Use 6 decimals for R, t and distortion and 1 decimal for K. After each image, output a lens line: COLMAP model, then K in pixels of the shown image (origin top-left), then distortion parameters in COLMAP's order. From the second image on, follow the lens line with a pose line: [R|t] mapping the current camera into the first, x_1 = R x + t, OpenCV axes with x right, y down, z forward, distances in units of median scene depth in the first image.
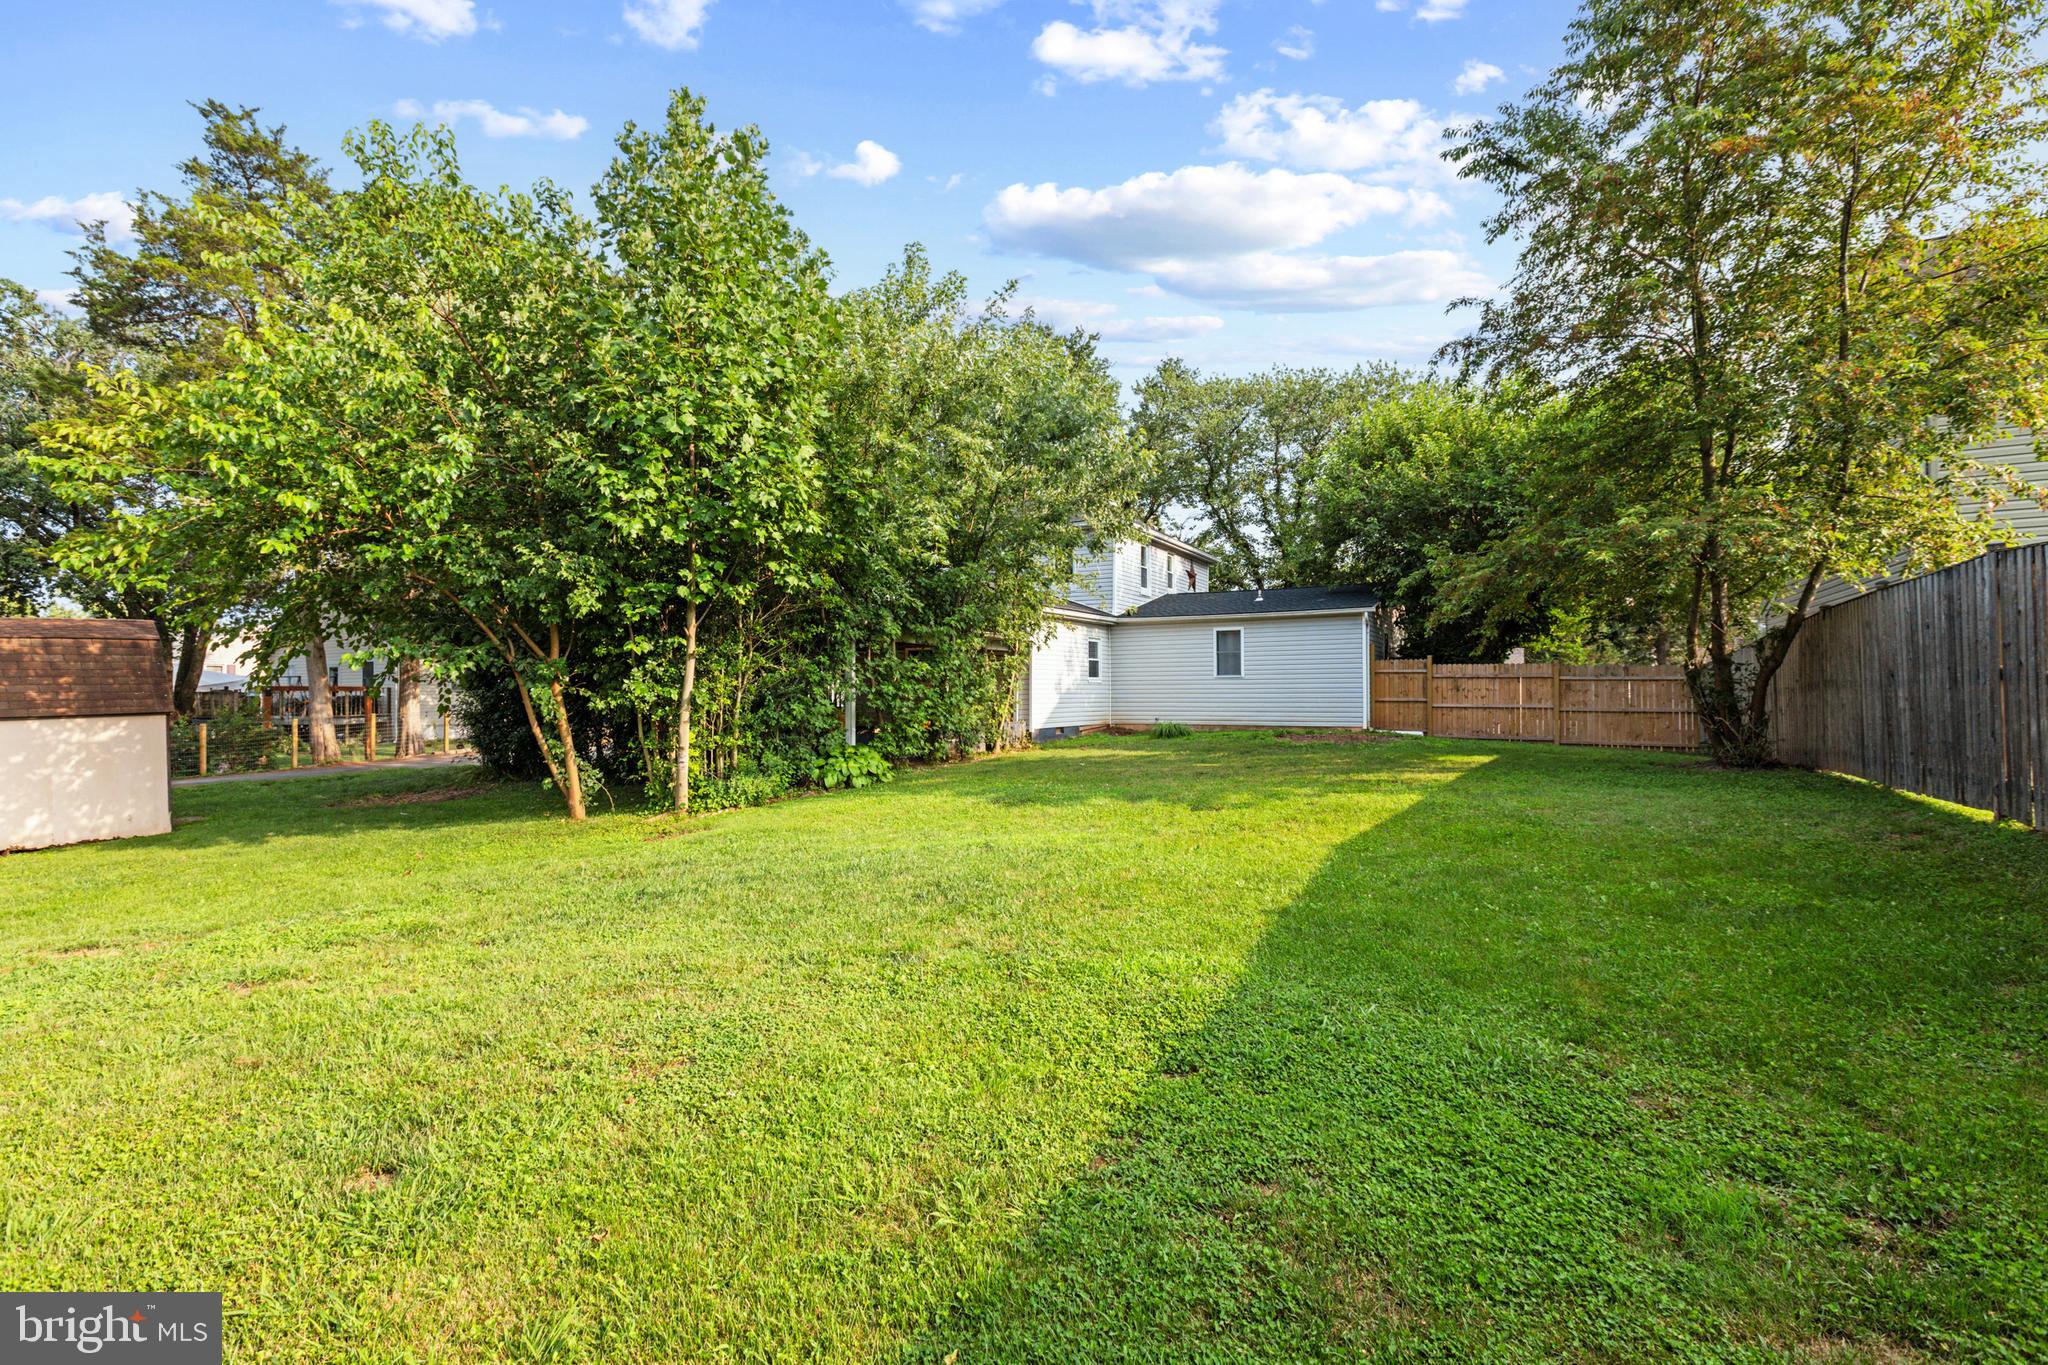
lens RADIAL K [[934.4, 0, 1022.0], [0, 934.4, 686.1], [0, 0, 1]] dist [-0.038862, 0.007602]
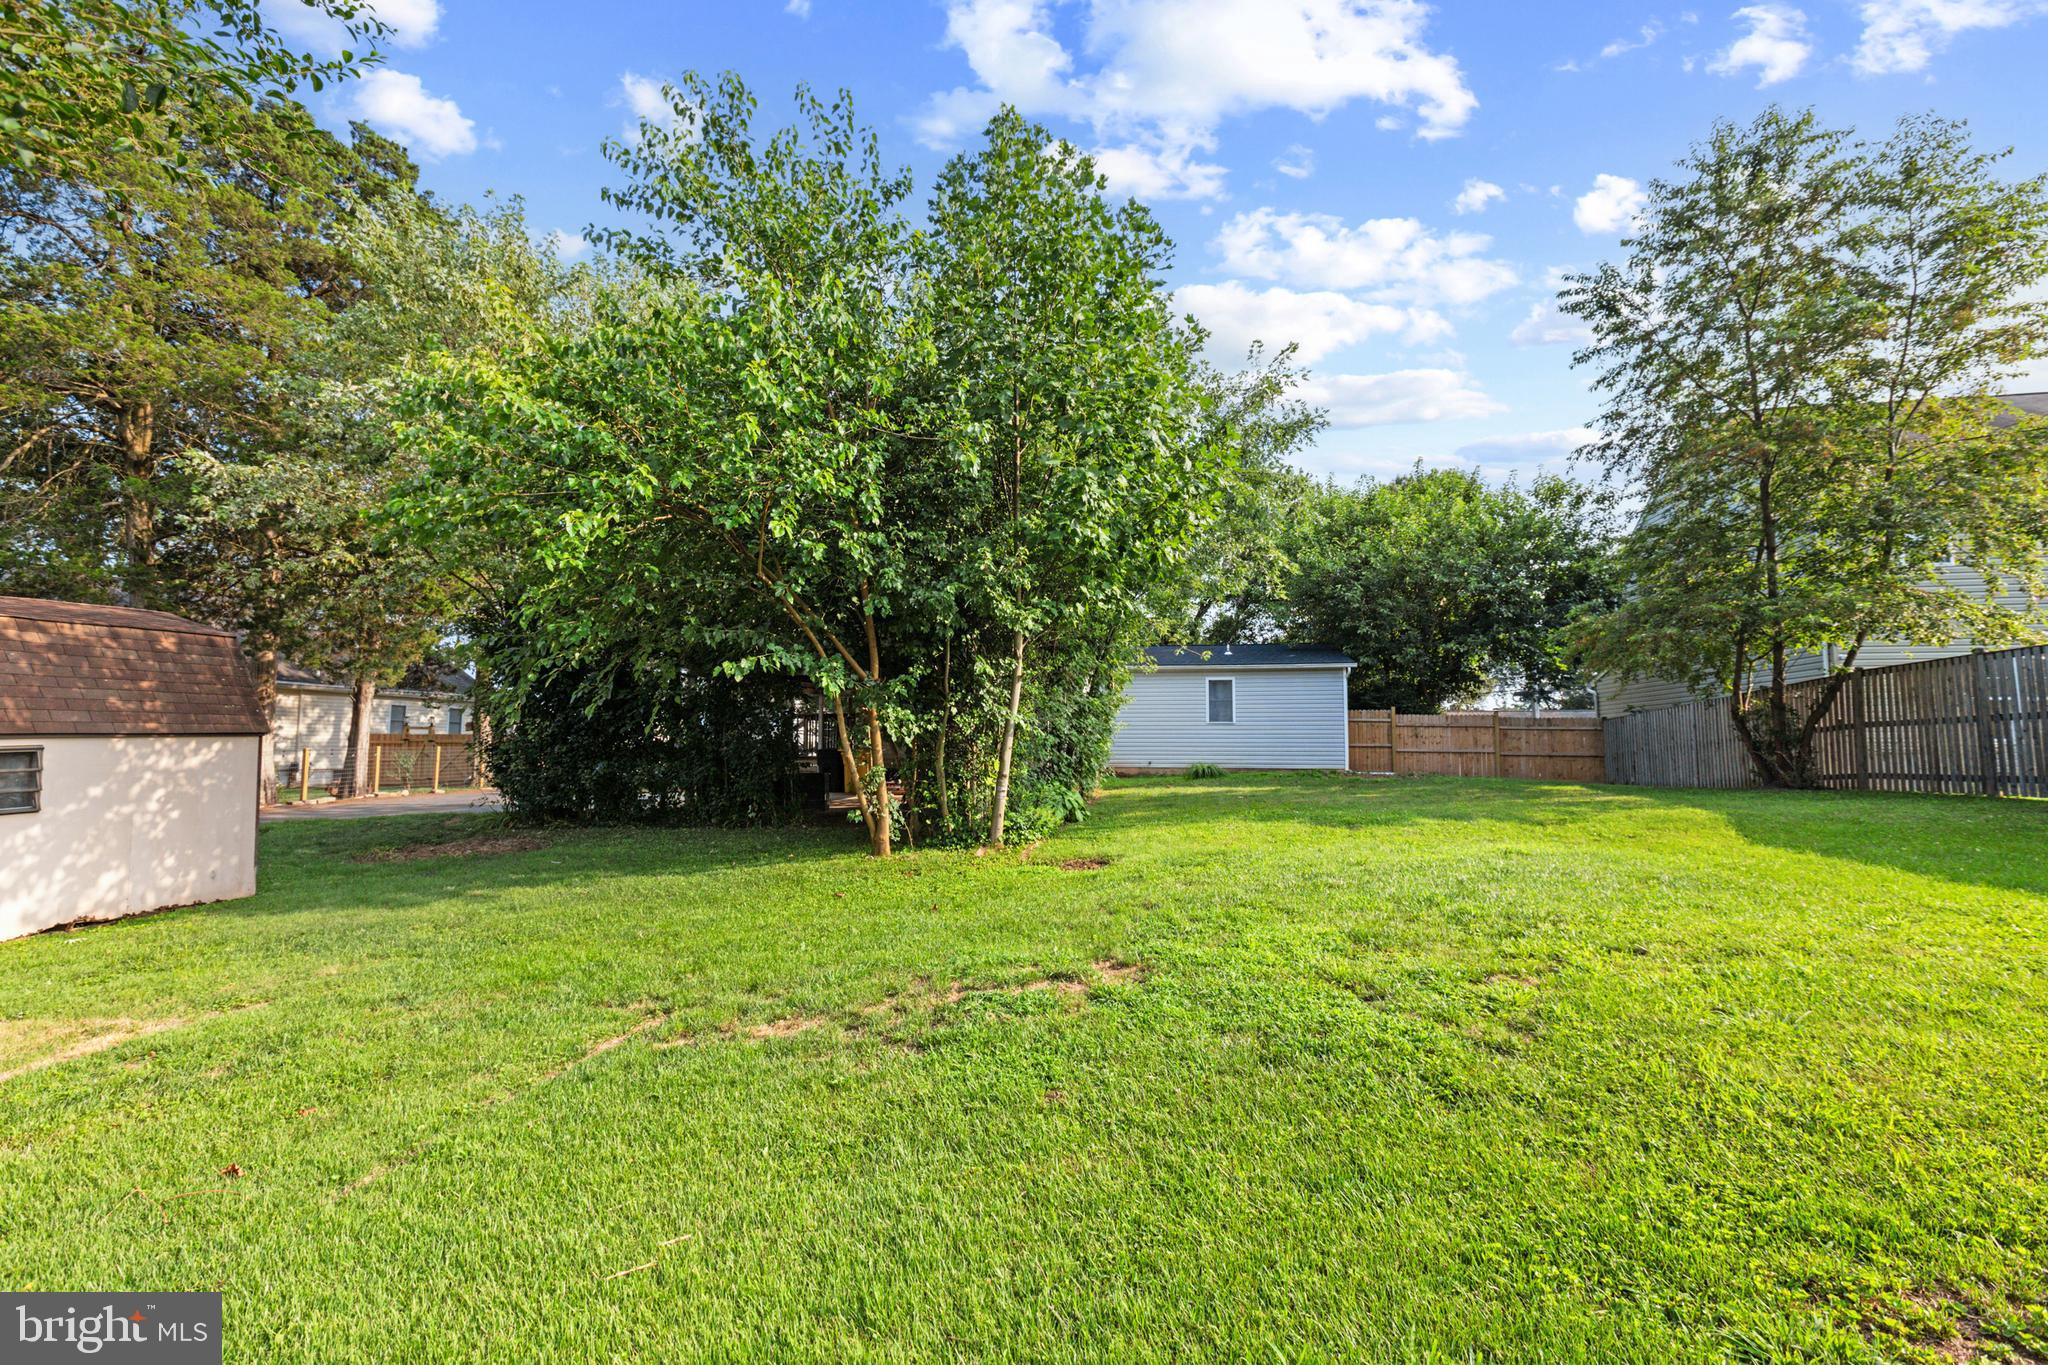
lens RADIAL K [[934.4, 0, 1019.2], [0, 934.4, 679.6], [0, 0, 1]] dist [-0.038862, 0.007602]
pose [[0.950082, 0.031108, 0.310445, -0.601730], [-0.009385, 0.997416, -0.071225, 0.033922], [-0.311858, 0.064756, 0.947919, 0.087538]]
